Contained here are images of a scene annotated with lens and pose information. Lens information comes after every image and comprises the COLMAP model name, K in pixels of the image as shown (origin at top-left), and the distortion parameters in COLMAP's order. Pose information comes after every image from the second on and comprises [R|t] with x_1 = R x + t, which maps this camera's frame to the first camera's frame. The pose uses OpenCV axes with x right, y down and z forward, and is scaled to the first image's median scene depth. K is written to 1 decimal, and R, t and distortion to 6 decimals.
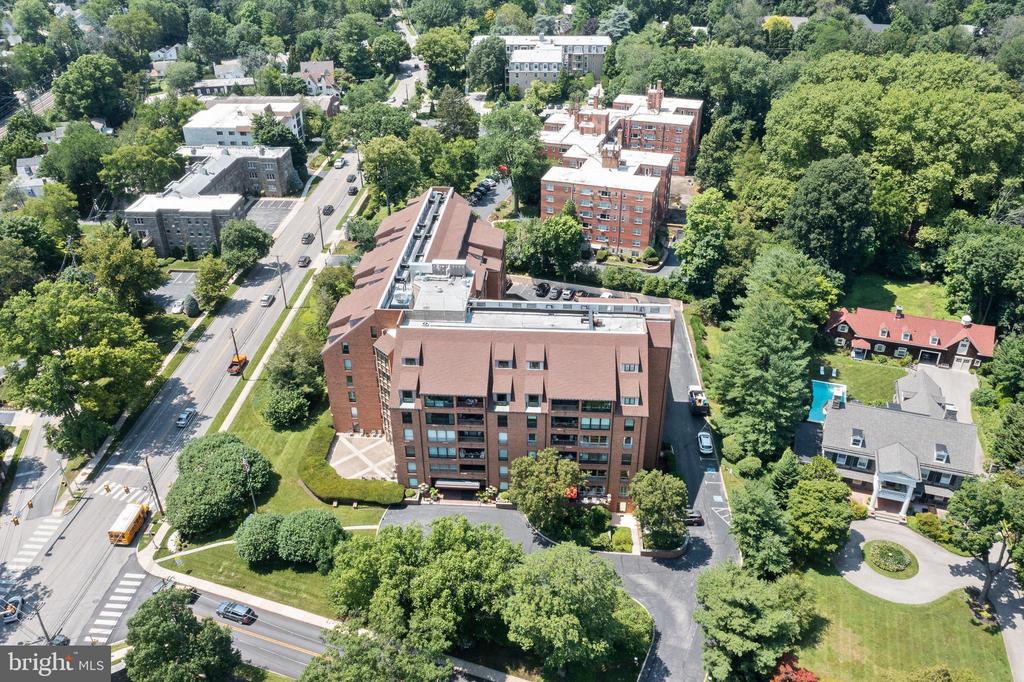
lens RADIAL K [[804.2, 0, 512.0], [0, 804.2, 341.0], [0, 0, 1]] dist [-0.015599, -0.006114]
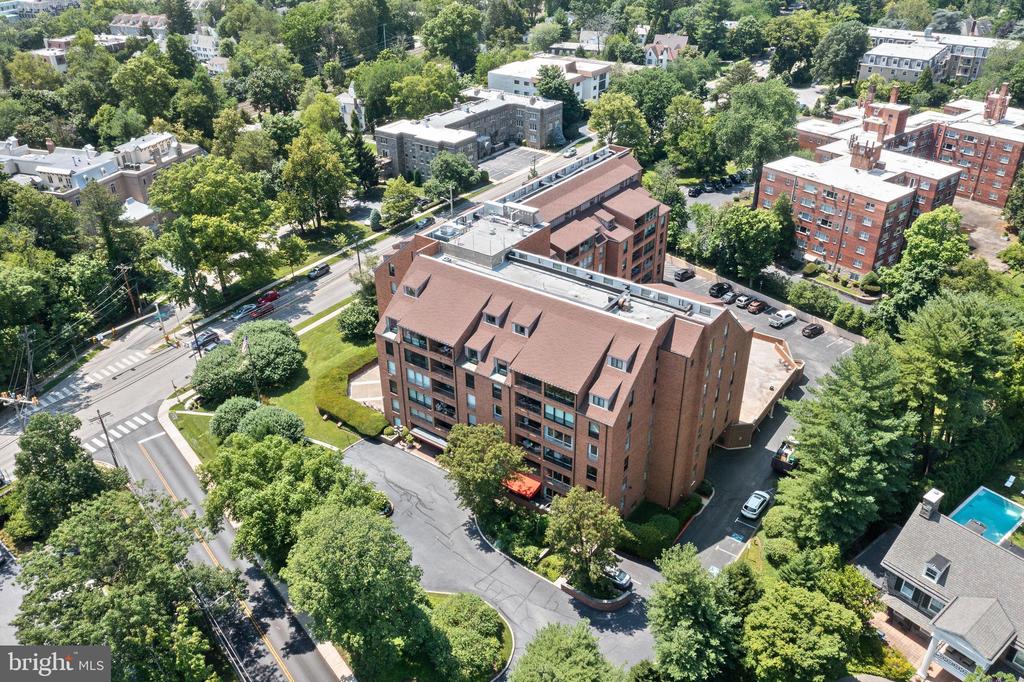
lens RADIAL K [[804.2, 0, 512.0], [0, 804.2, 341.0], [0, 0, 1]] dist [-0.015599, -0.006114]
pose [[0.846372, 0.268297, -0.460078, 0.264989], [-0.270125, 0.960740, 0.063331, -0.006397], [0.459007, 0.070677, 0.885617, 0.154071]]
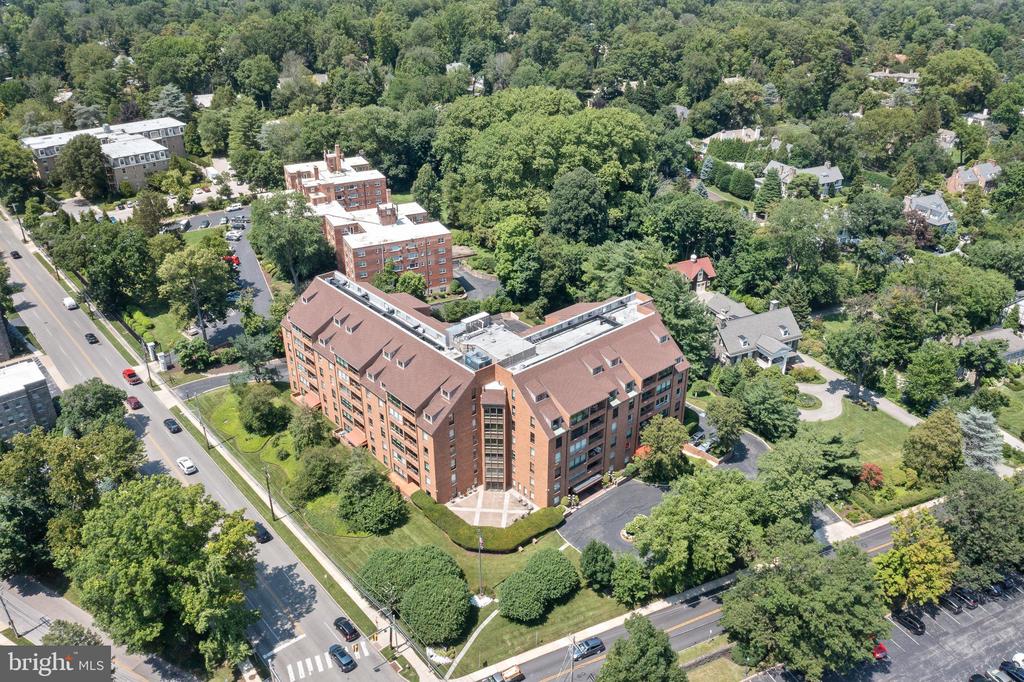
lens RADIAL K [[804.2, 0, 512.0], [0, 804.2, 341.0], [0, 0, 1]] dist [-0.015599, -0.006114]
pose [[0.711241, -0.321288, 0.625229, -0.544863], [0.357020, 0.931285, 0.072427, -0.094427], [-0.605536, 0.171706, 0.777074, 0.076071]]
